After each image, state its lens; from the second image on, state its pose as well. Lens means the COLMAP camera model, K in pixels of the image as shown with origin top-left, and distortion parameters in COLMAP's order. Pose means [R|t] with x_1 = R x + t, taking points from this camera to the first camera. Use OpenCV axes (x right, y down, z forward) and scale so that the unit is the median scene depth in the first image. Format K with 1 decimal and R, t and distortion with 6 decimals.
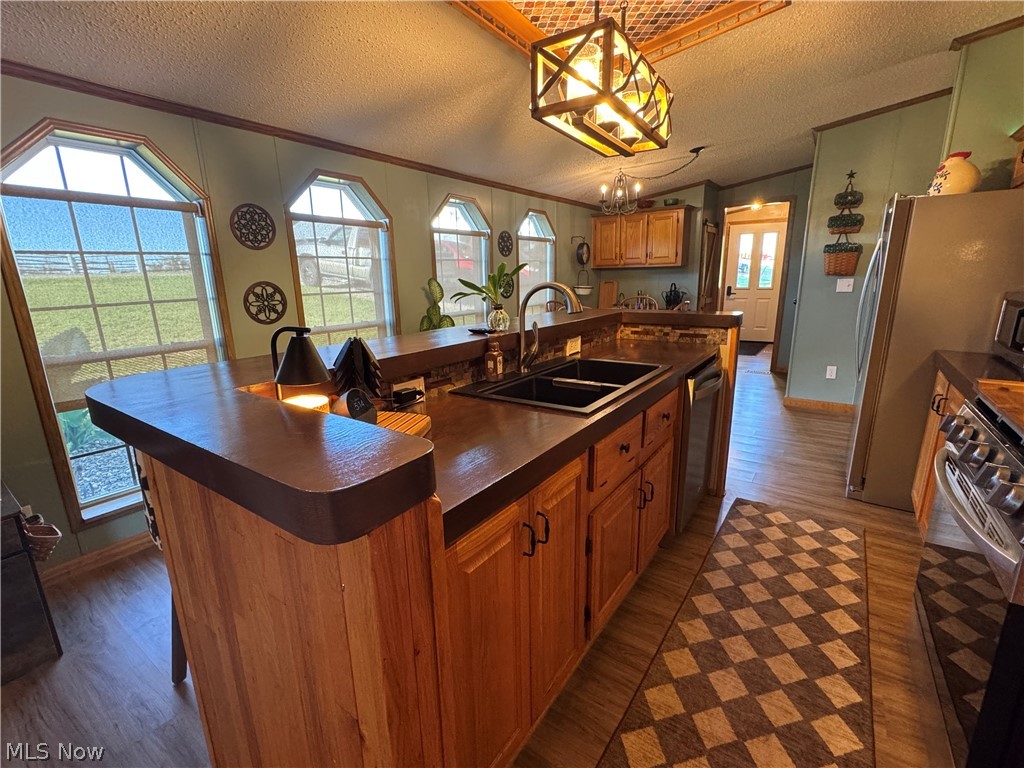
lens RADIAL K [[455.8, 0, 511.6], [0, 455.8, 383.7], [0, 0, 1]] dist [-0.000844, -0.000127]
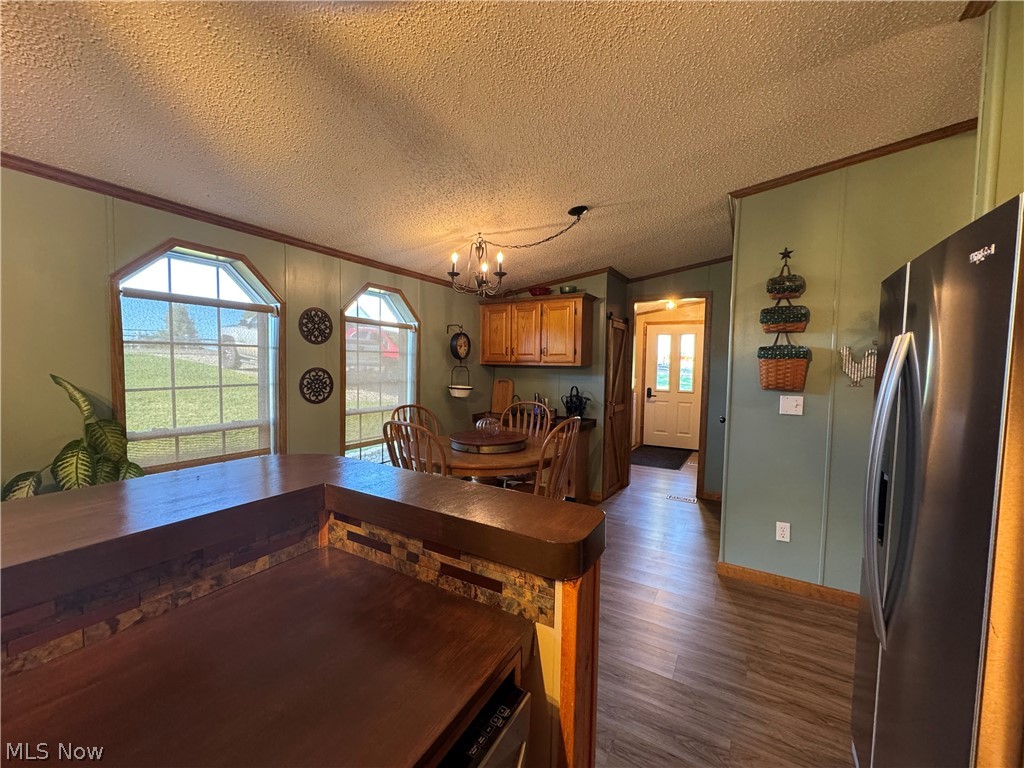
lens RADIAL K [[404.4, 0, 511.8], [0, 404.4, 386.1], [0, 0, 1]] dist [-0.004788, -0.000234]
pose [[0.995741, 0.035432, 0.085119, 0.197371], [-0.019417, 0.983092, -0.182080, -0.095430], [-0.090131, 0.179652, 0.979593, 0.333145]]
